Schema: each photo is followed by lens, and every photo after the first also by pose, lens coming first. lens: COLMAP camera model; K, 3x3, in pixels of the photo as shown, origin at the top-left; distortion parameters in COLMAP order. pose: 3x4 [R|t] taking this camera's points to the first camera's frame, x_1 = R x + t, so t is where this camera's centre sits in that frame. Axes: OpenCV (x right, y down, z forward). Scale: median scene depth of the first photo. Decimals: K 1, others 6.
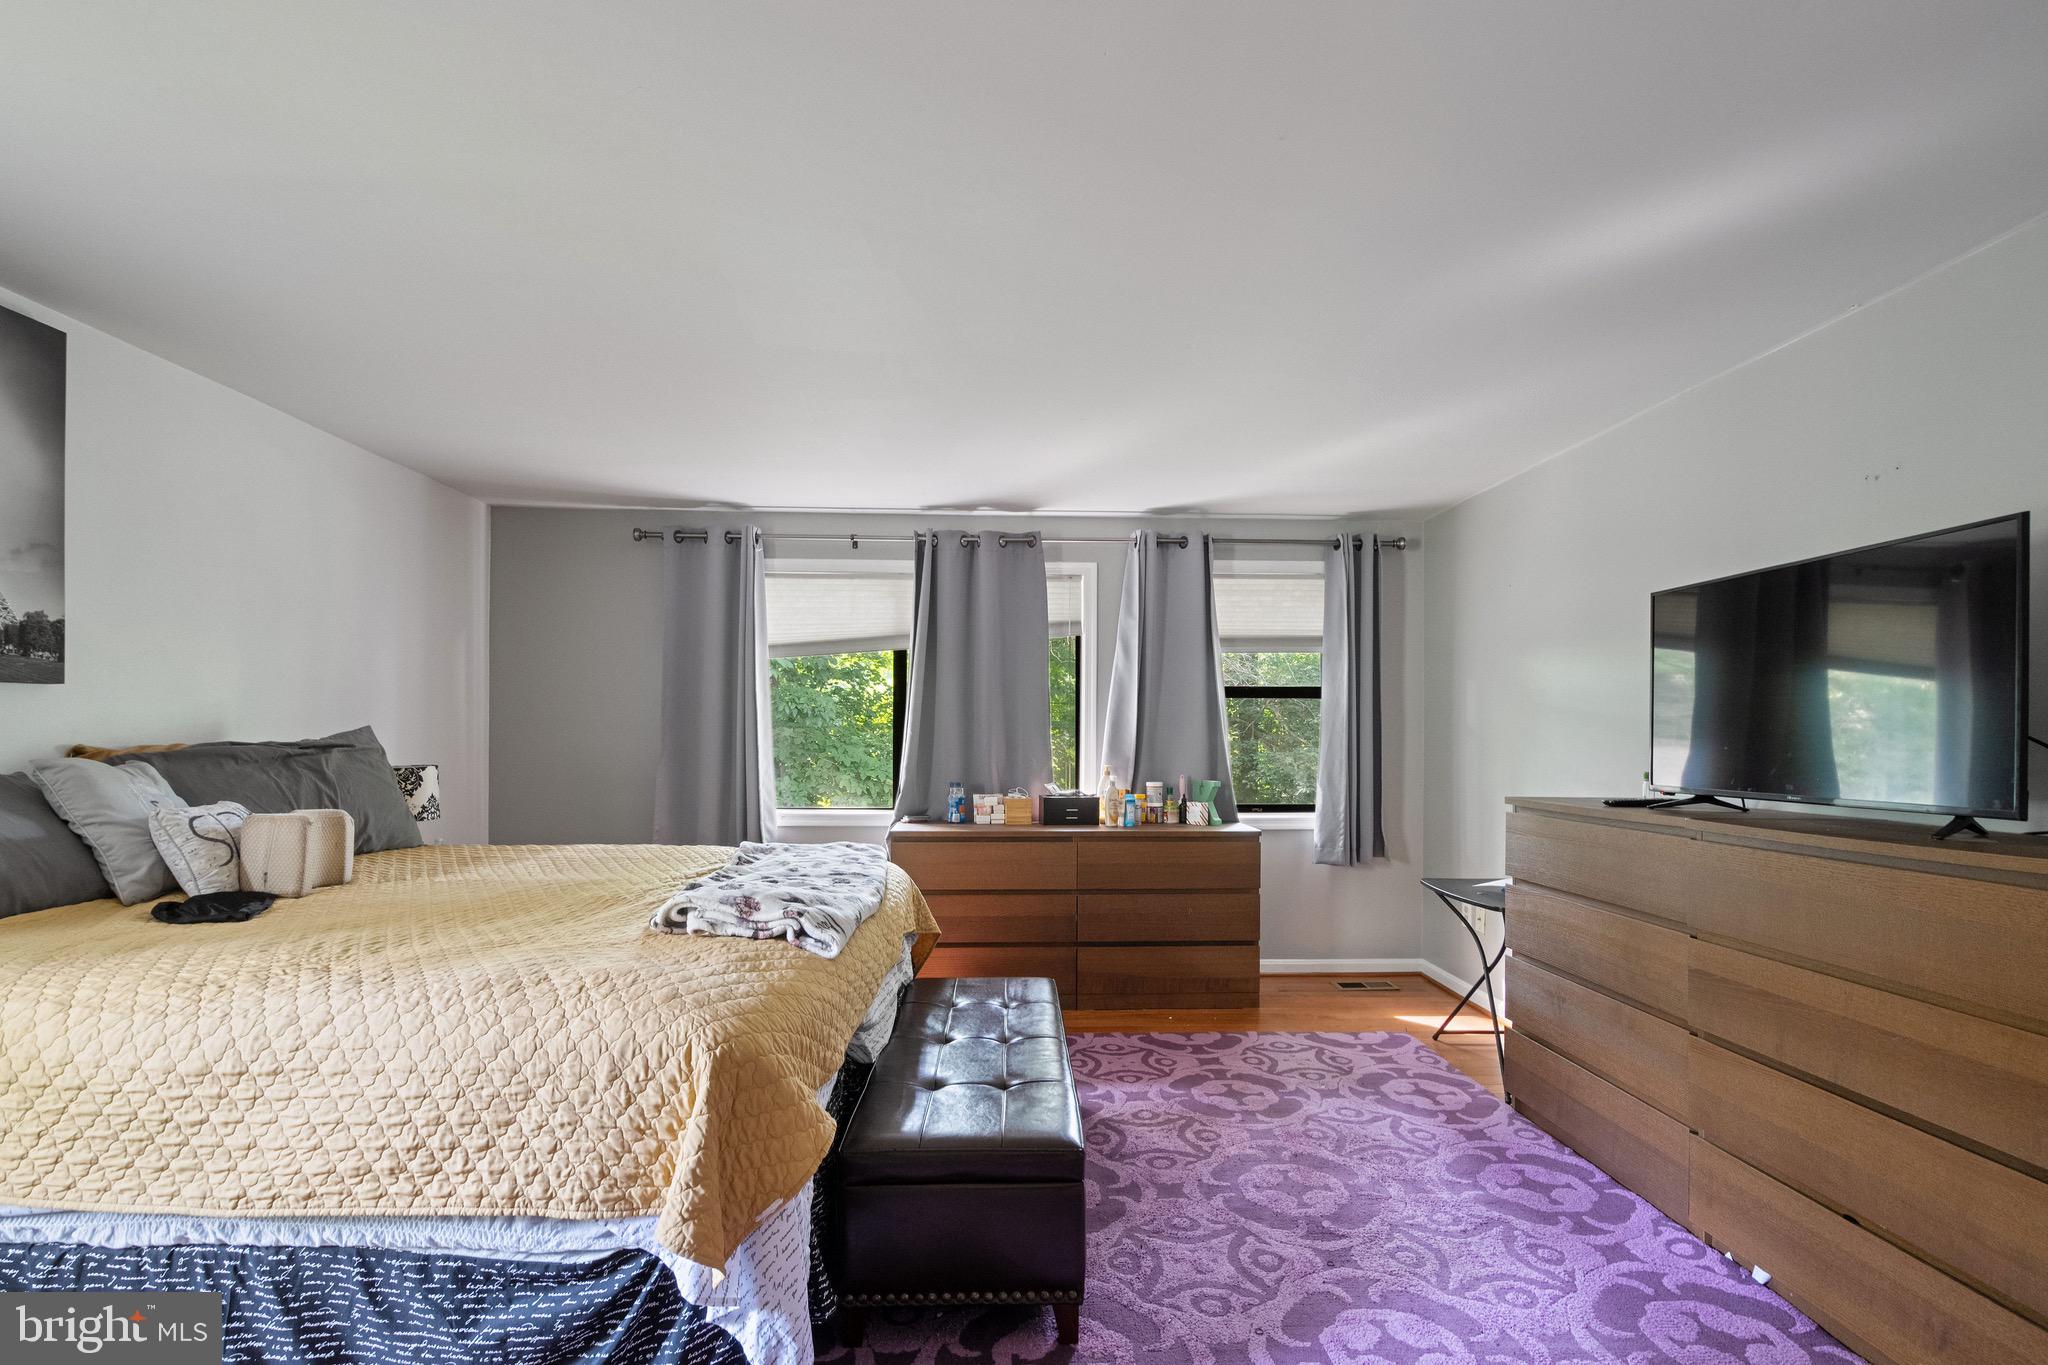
lens RADIAL K [[950.9, 0, 1038.5], [0, 950.9, 733.3], [0, 0, 1]] dist [-0.008966, 0.001417]
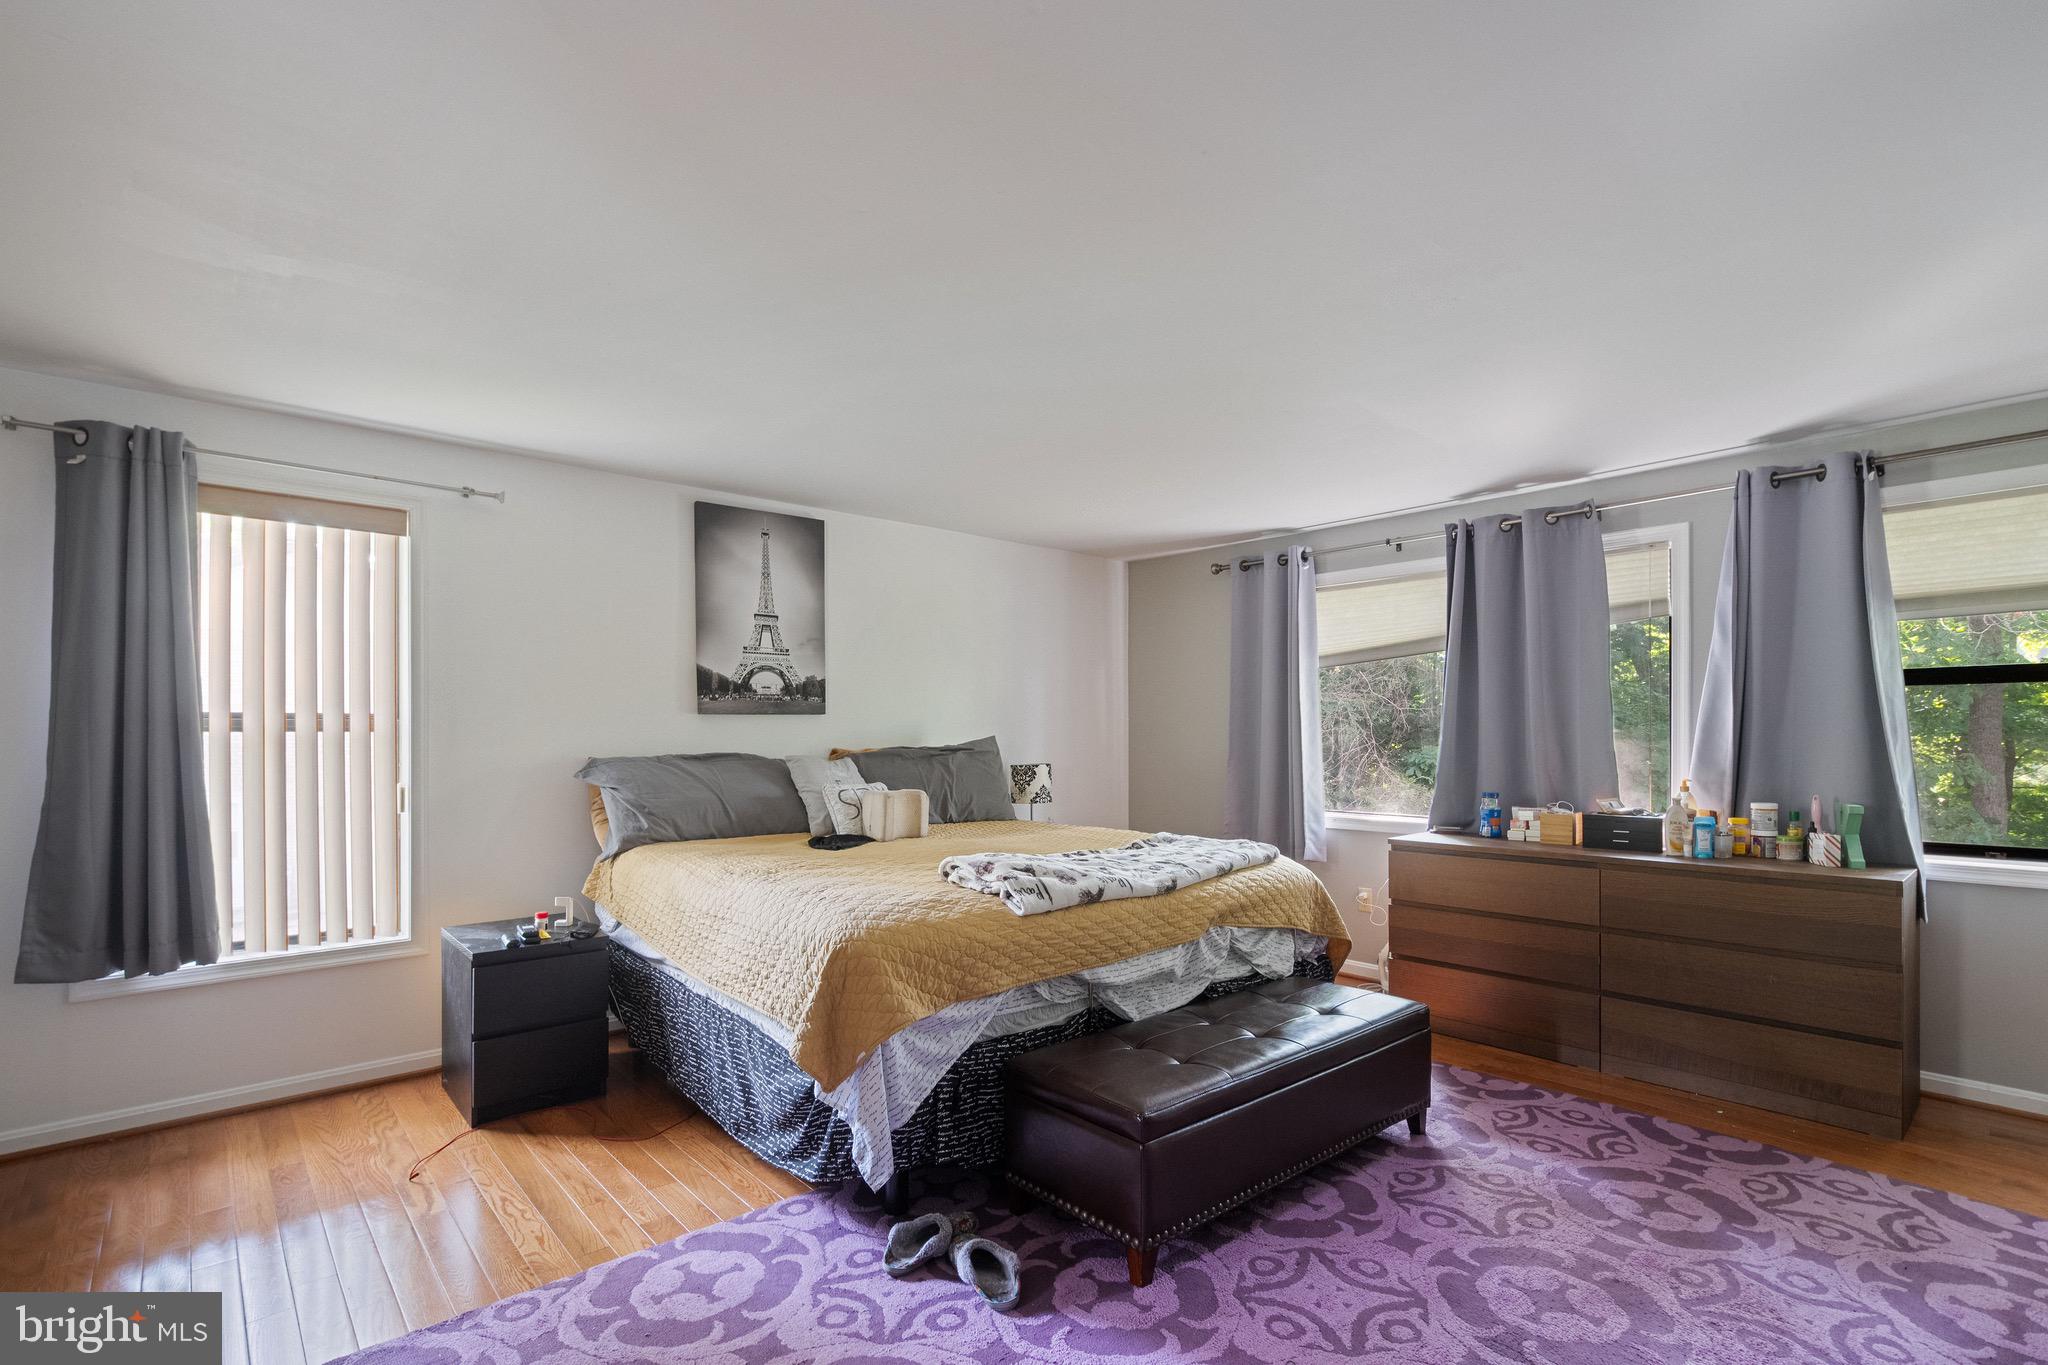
lens RADIAL K [[950.9, 0, 1012.9], [0, 950.9, 739.1], [0, 0, 1]] dist [-0.008966, 0.001417]
pose [[0.628264, -0.002665, -0.777995, 0.344299], [0.004793, 0.999988, 0.000445, -0.002511], [0.777985, -0.004008, 0.628270, 0.076541]]
